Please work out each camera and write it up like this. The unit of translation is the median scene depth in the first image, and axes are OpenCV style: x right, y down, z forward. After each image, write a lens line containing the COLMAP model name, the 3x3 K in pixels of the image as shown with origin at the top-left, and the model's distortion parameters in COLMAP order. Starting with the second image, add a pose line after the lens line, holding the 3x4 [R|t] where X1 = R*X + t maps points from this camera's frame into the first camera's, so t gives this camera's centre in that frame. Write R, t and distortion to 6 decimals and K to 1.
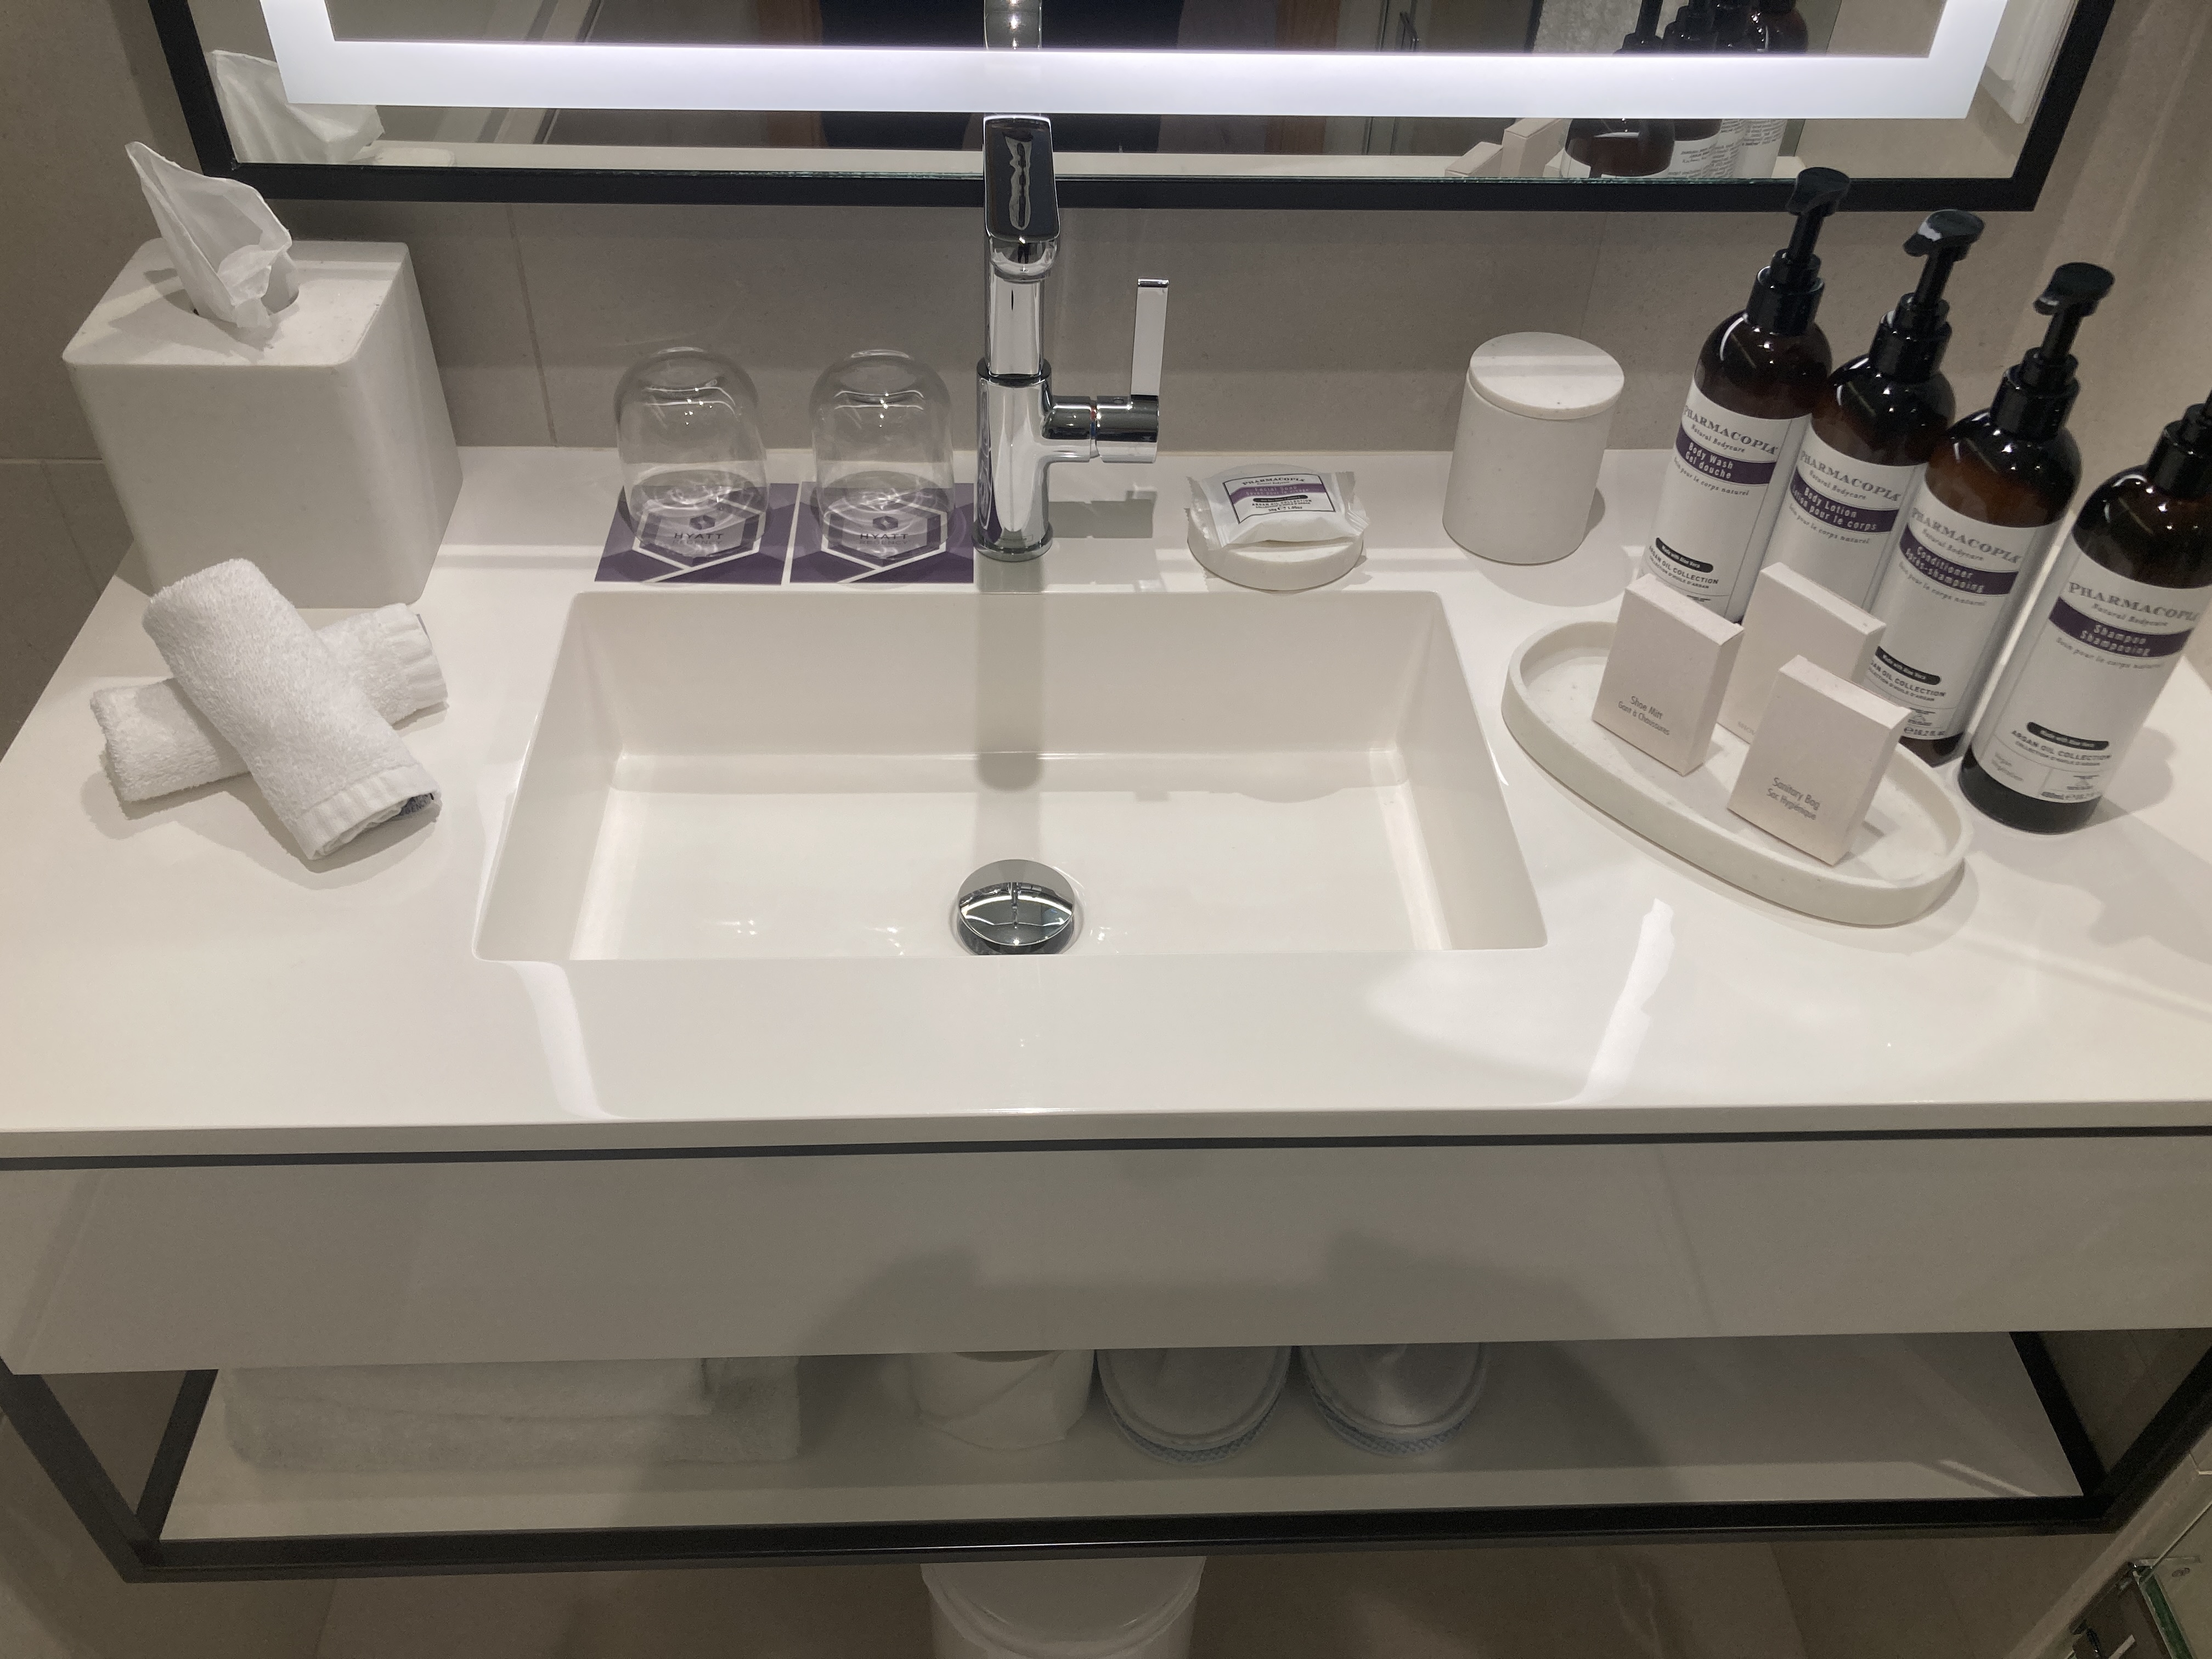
lens RADIAL K [[1833.8, 0, 1094.4], [0, 1833.8, 845.4], [0, 0, 1]] dist [0.049387, -0.036449]
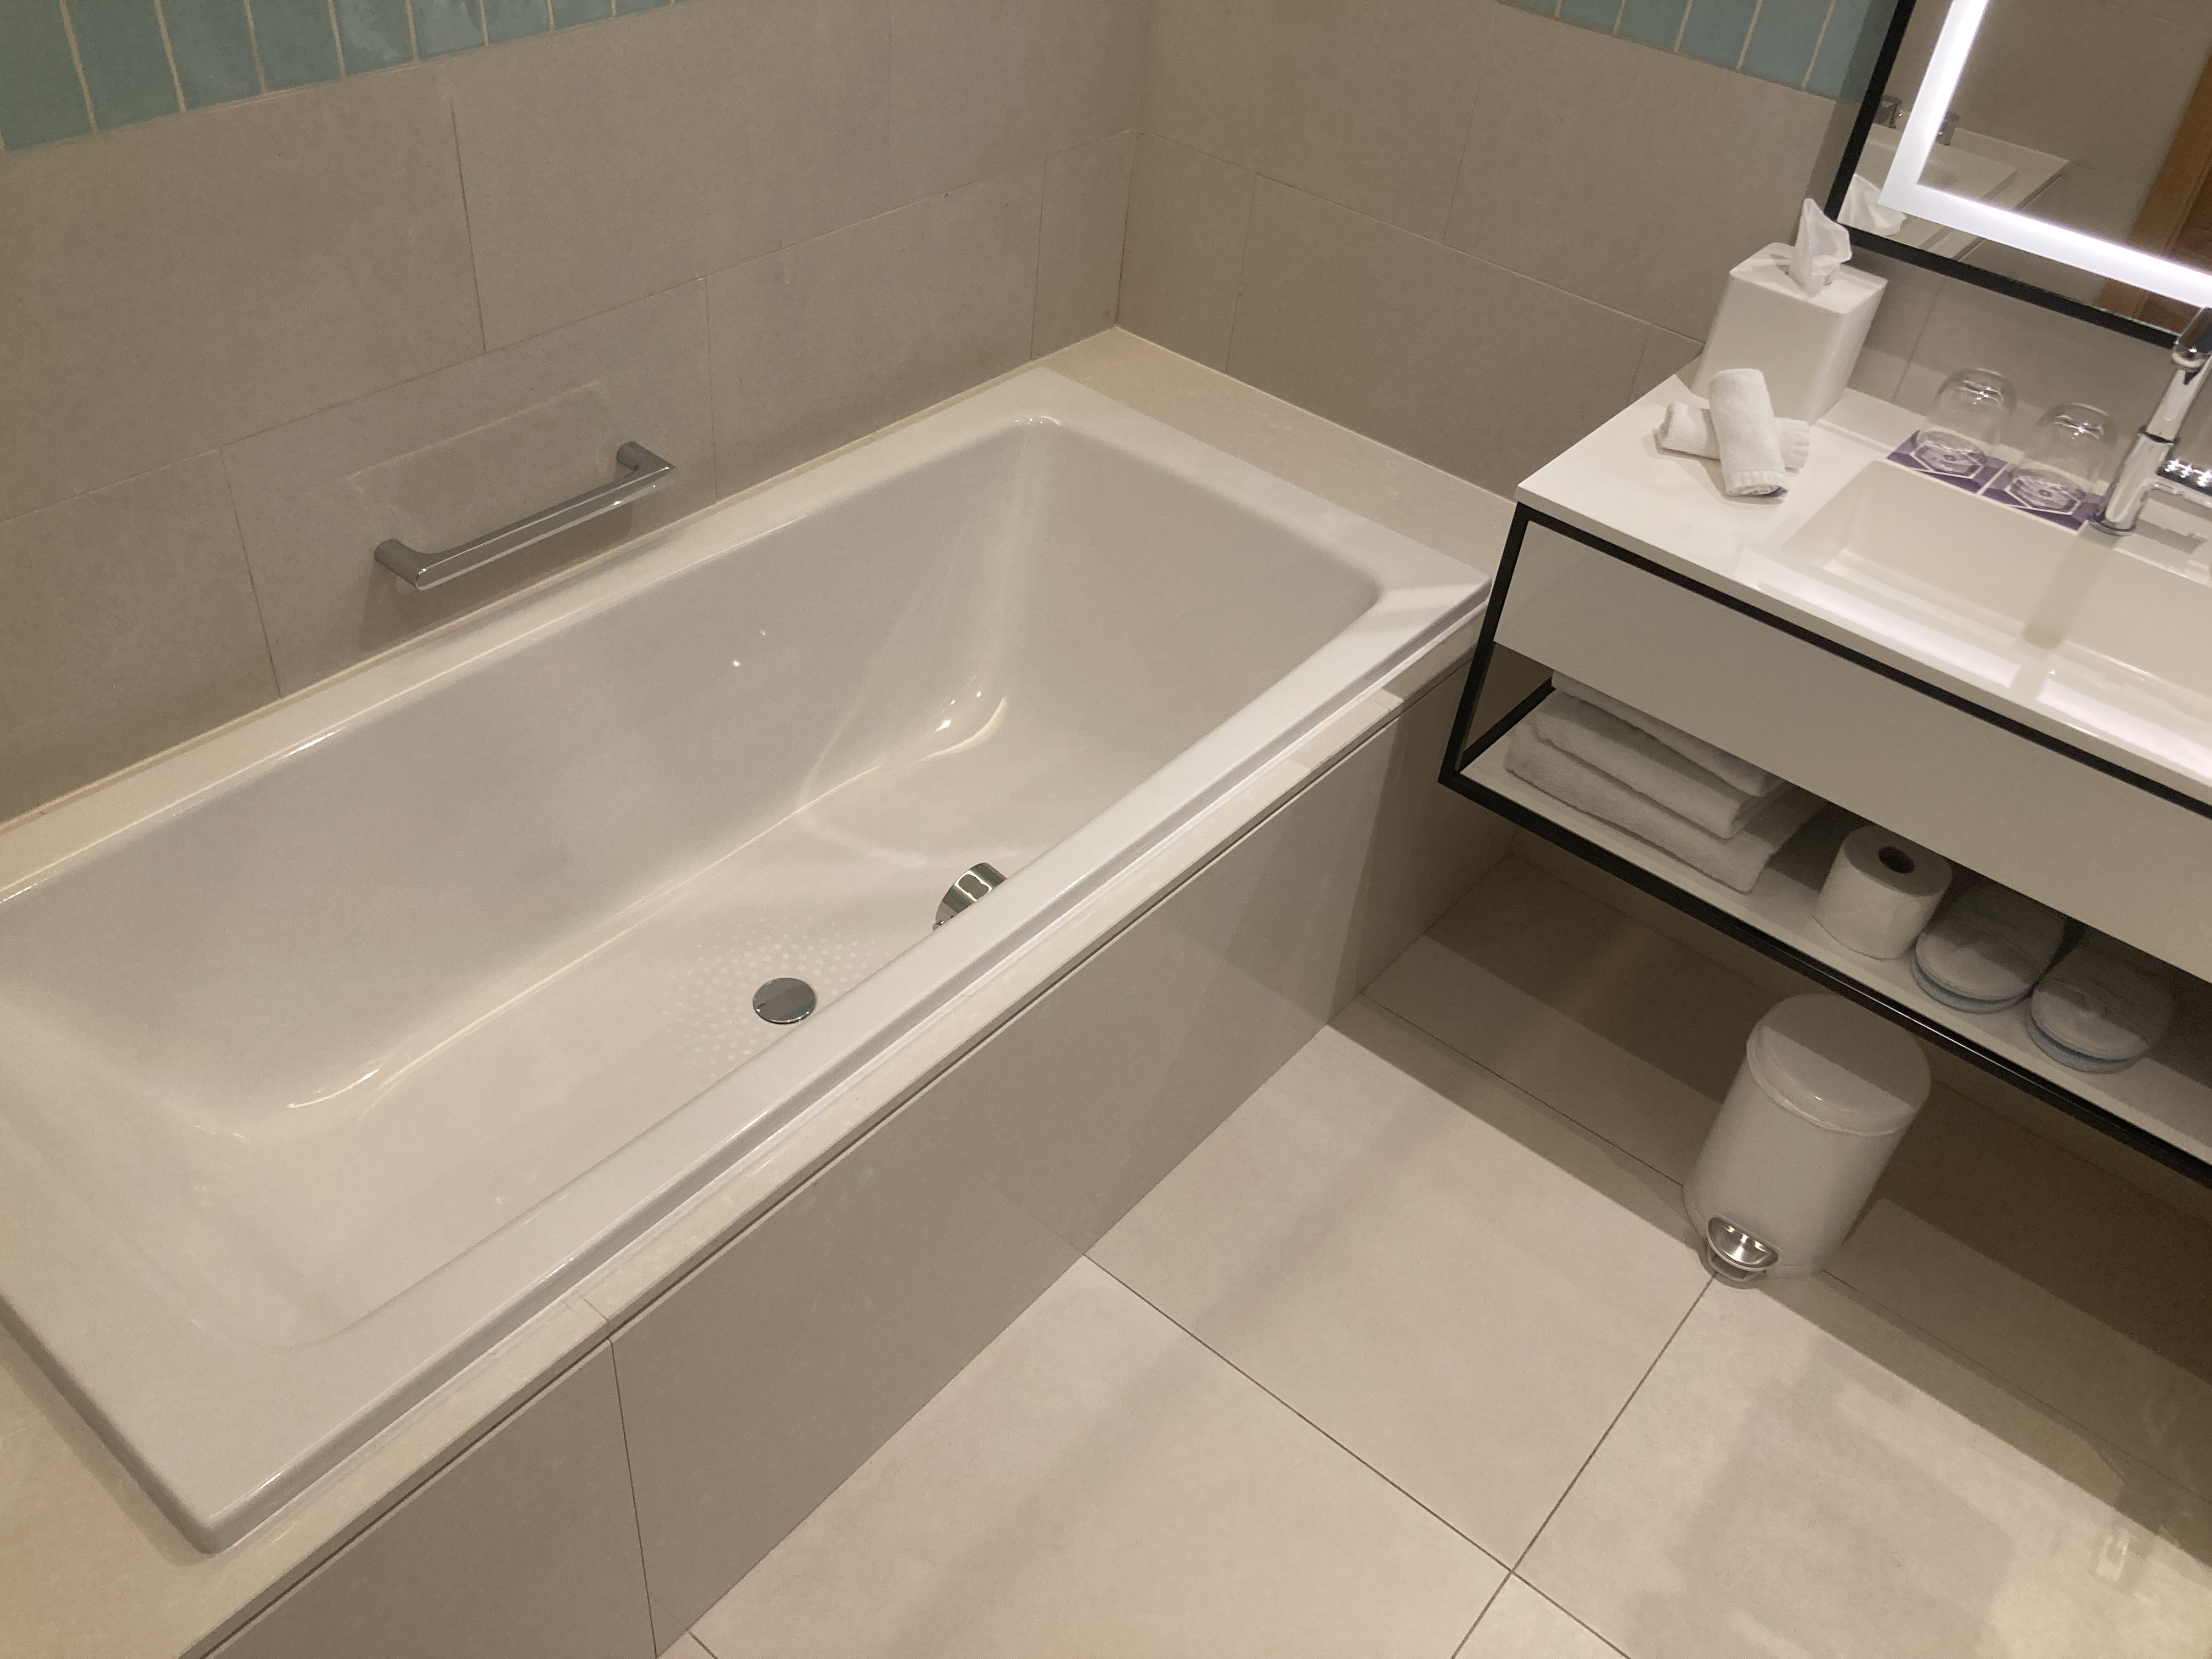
lens RADIAL K [[1833.8, 0, 1115.4], [0, 1833.8, 817.0], [0, 0, 1]] dist [0.049387, -0.036449]
pose [[0.763573, 0.453481, -0.459686, 0.187149], [-0.507571, 0.861583, 0.006839, 0.595999], [0.399159, 0.228101, 0.888055, -1.015234]]
